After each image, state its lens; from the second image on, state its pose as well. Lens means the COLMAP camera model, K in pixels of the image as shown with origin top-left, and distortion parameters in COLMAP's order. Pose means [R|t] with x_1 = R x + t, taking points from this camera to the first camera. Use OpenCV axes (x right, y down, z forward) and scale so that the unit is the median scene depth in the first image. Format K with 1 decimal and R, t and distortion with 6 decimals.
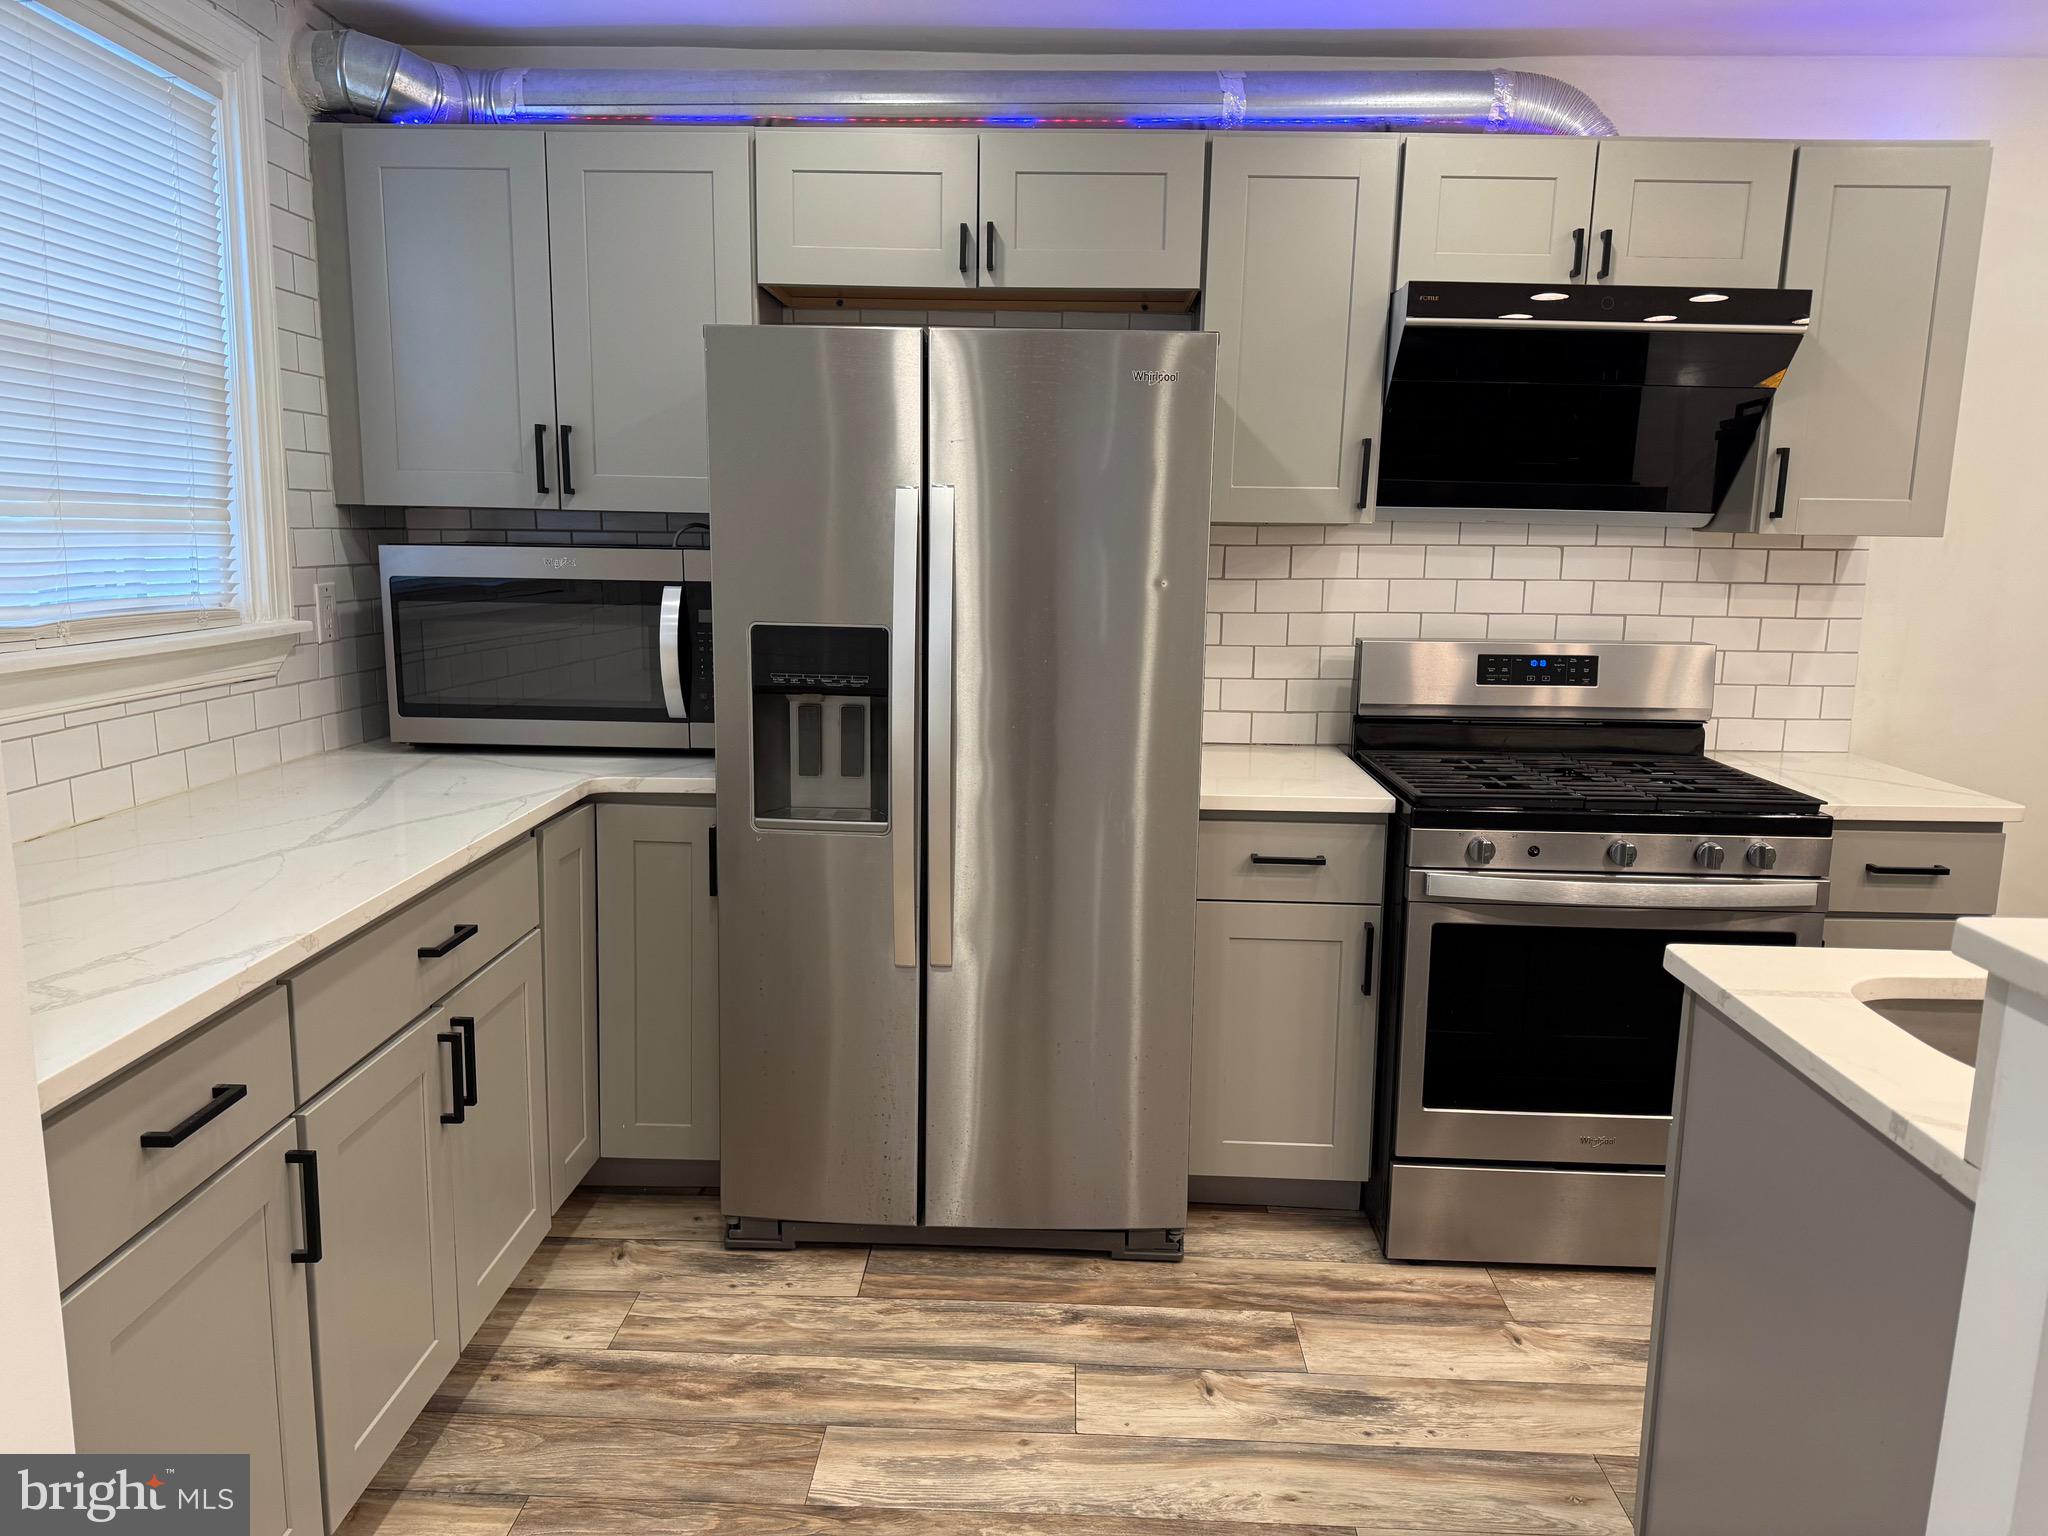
lens RADIAL K [[1448.1, 0, 1024.0], [0, 1448.1, 768.0], [0, 0, 1]] dist [0.061031, -0.066071]
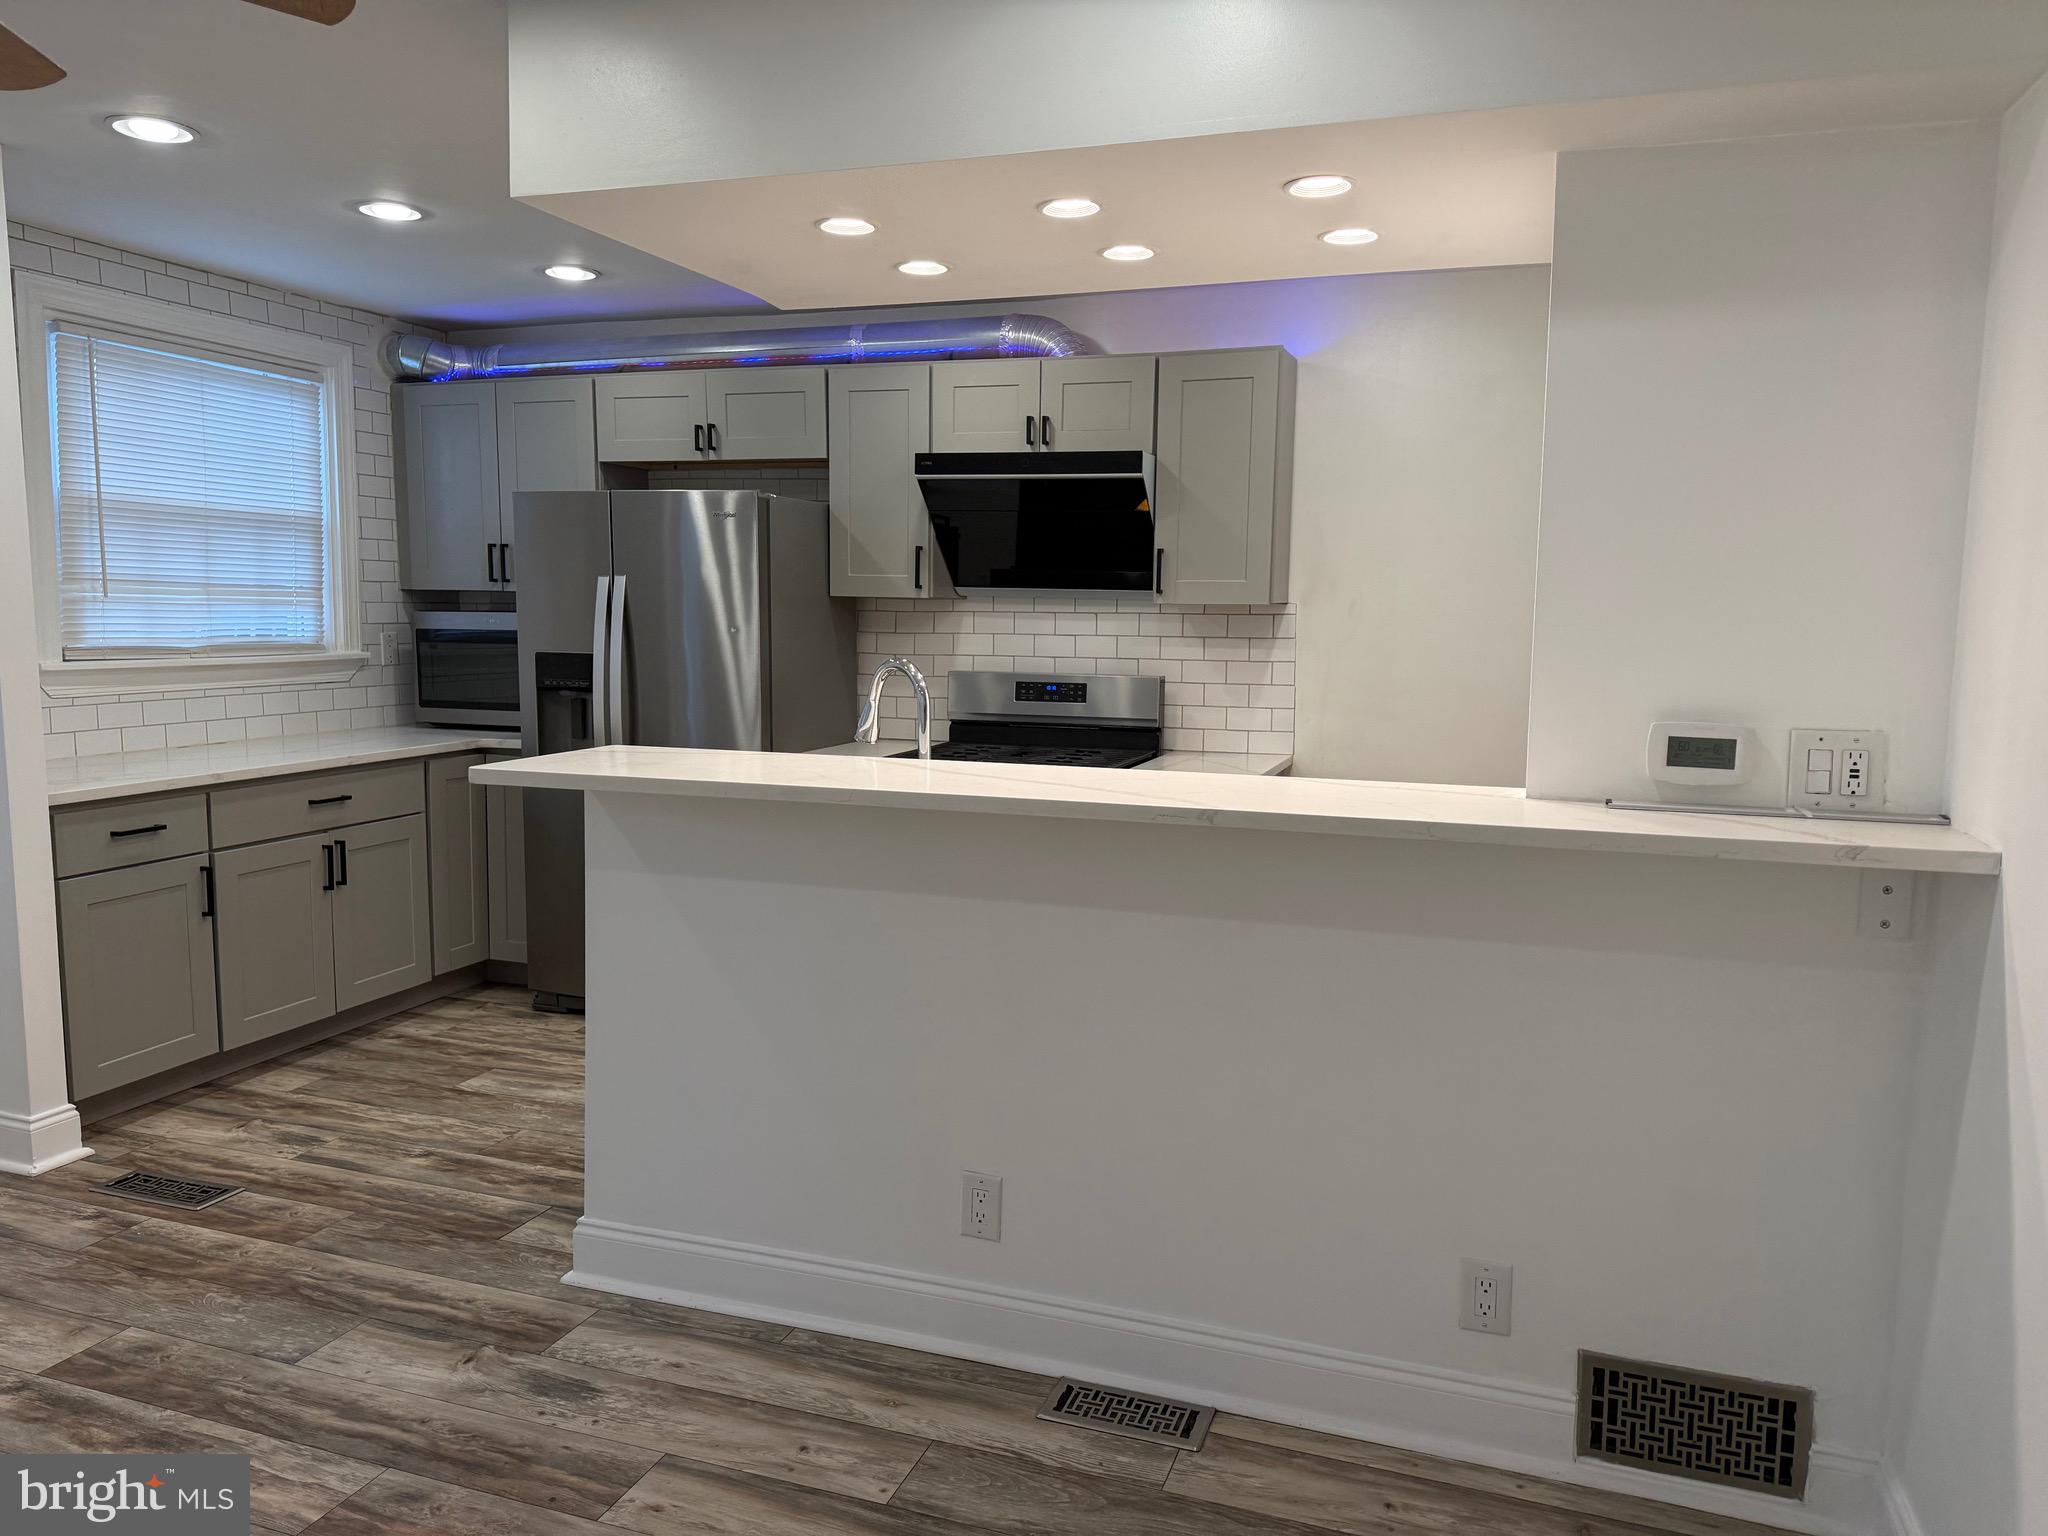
lens RADIAL K [[1448.1, 0, 1024.0], [0, 1448.1, 768.0], [0, 0, 1]] dist [0.061031, -0.066071]
pose [[0.951152, 0.031276, -0.307136, 0.852479], [-0.047220, 0.997888, -0.044617, 0.087082], [0.305092, 0.056940, 0.950619, -0.482750]]
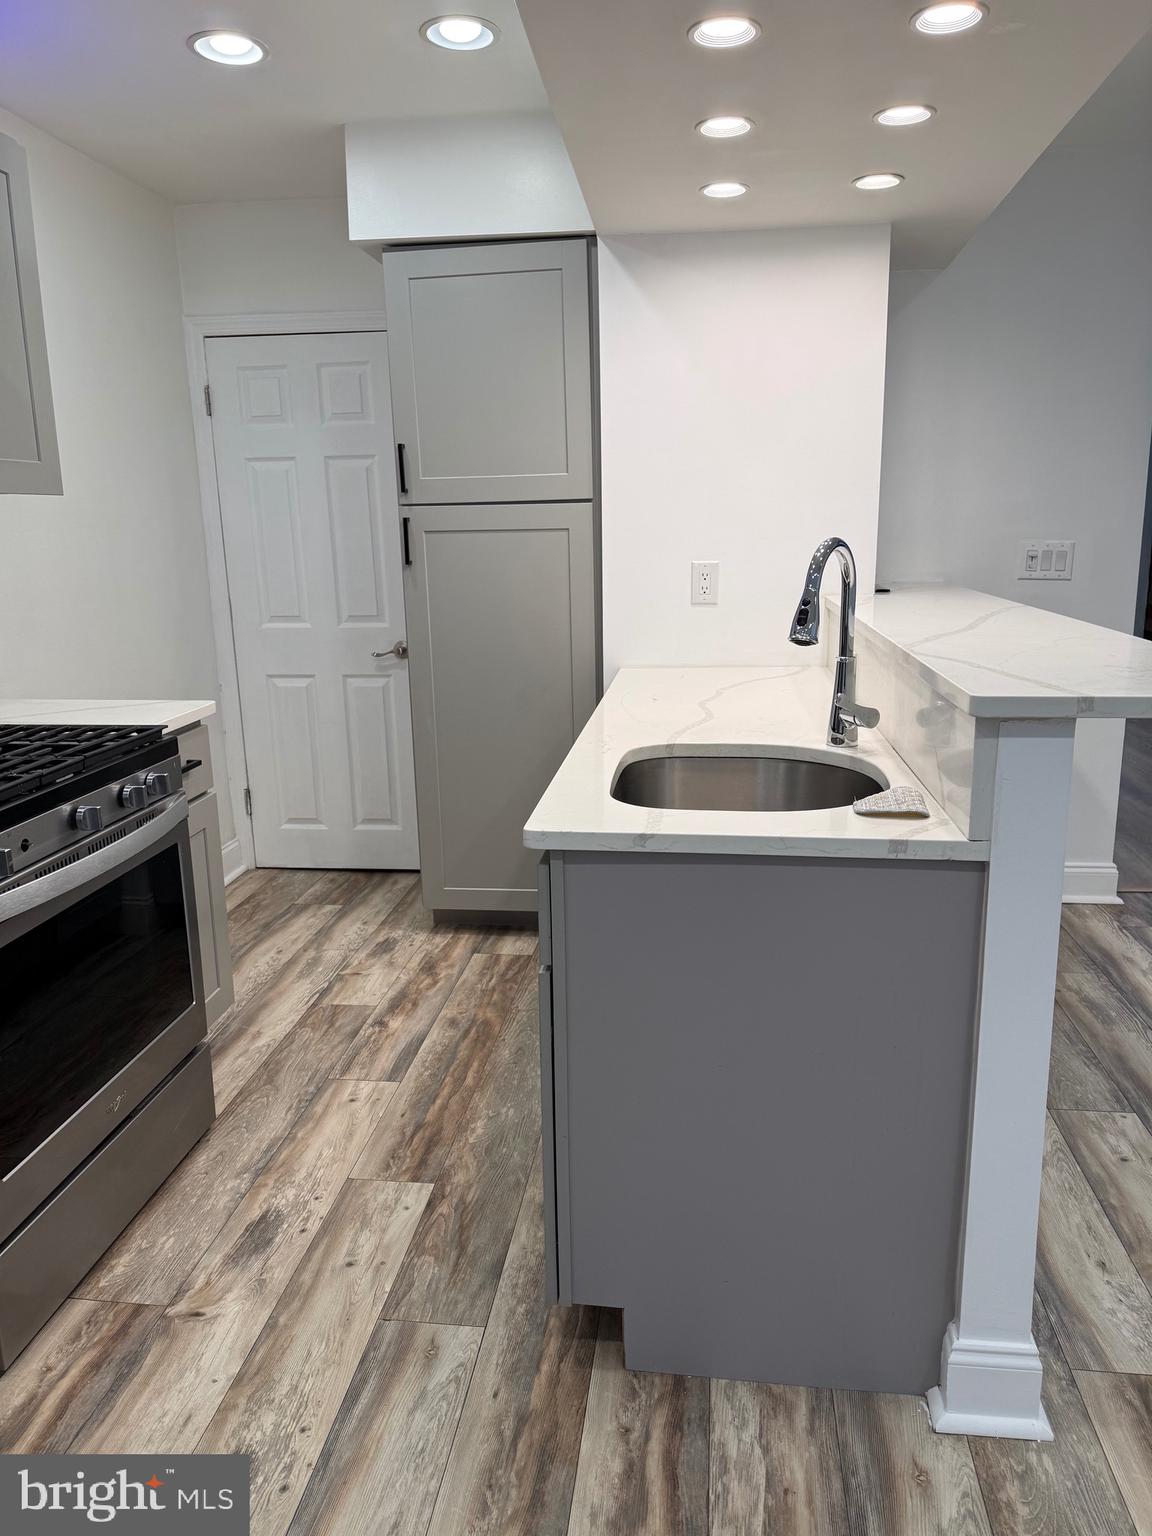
lens RADIAL K [[1087.4, 0, 591.1], [0, 1087.4, 747.6], [0, 0, 1]] dist [0.103372, -0.085527]
pose [[0.084284, -0.218740, 0.972136, -0.250958], [0.172220, 0.964123, 0.202006, -0.071857], [-0.981446, 0.150395, 0.118932, 0.521830]]
